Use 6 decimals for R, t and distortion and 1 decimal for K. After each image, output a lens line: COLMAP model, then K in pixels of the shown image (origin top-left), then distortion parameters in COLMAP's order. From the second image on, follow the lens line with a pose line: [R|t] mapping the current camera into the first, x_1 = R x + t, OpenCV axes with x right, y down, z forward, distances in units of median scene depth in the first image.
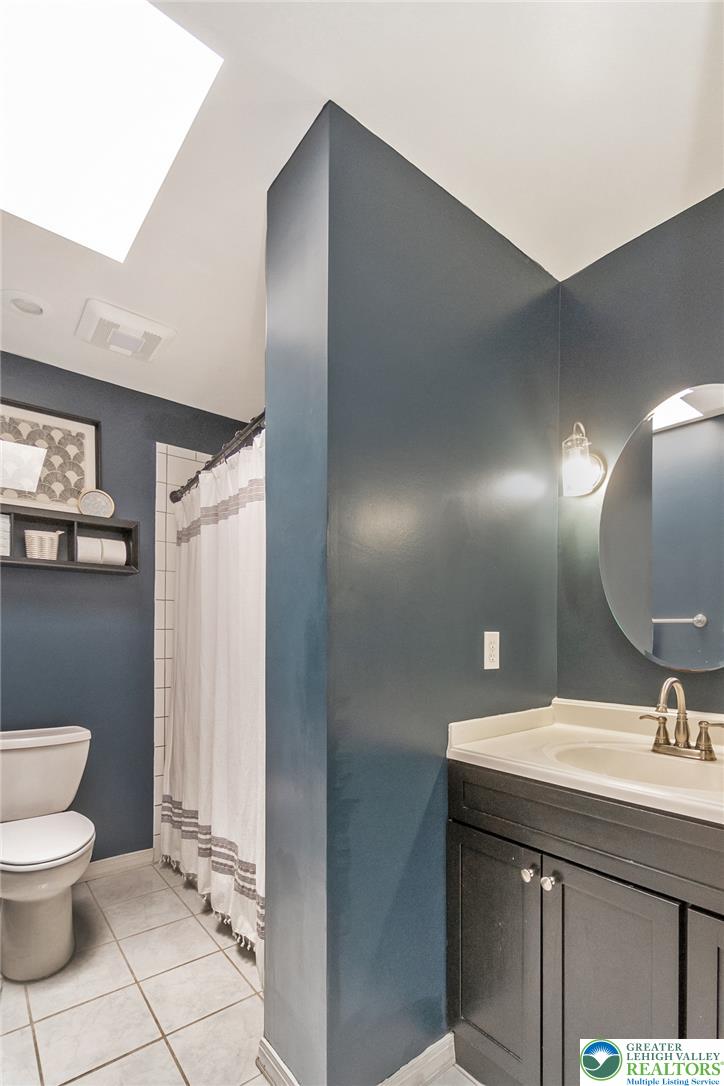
lens RADIAL K [[481.2, 0, 371.6], [0, 481.2, 643.1], [0, 0, 1]] dist [-0.002549, -0.000031]
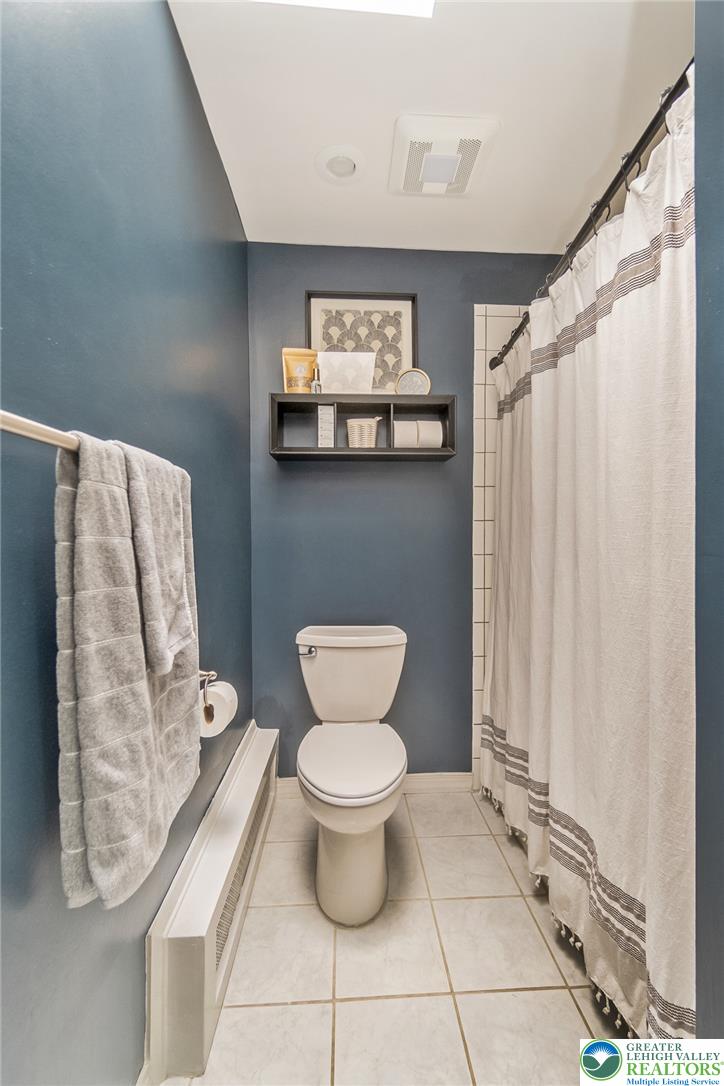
lens RADIAL K [[481.2, 0, 355.8], [0, 481.2, 542.4], [0, 0, 1]] dist [-0.002549, -0.000031]
pose [[0.789318, -0.000857, -0.613985, -0.125371], [0.003248, 0.999991, 0.002779, 0.010637], [0.613977, -0.004188, 0.789313, 0.271639]]
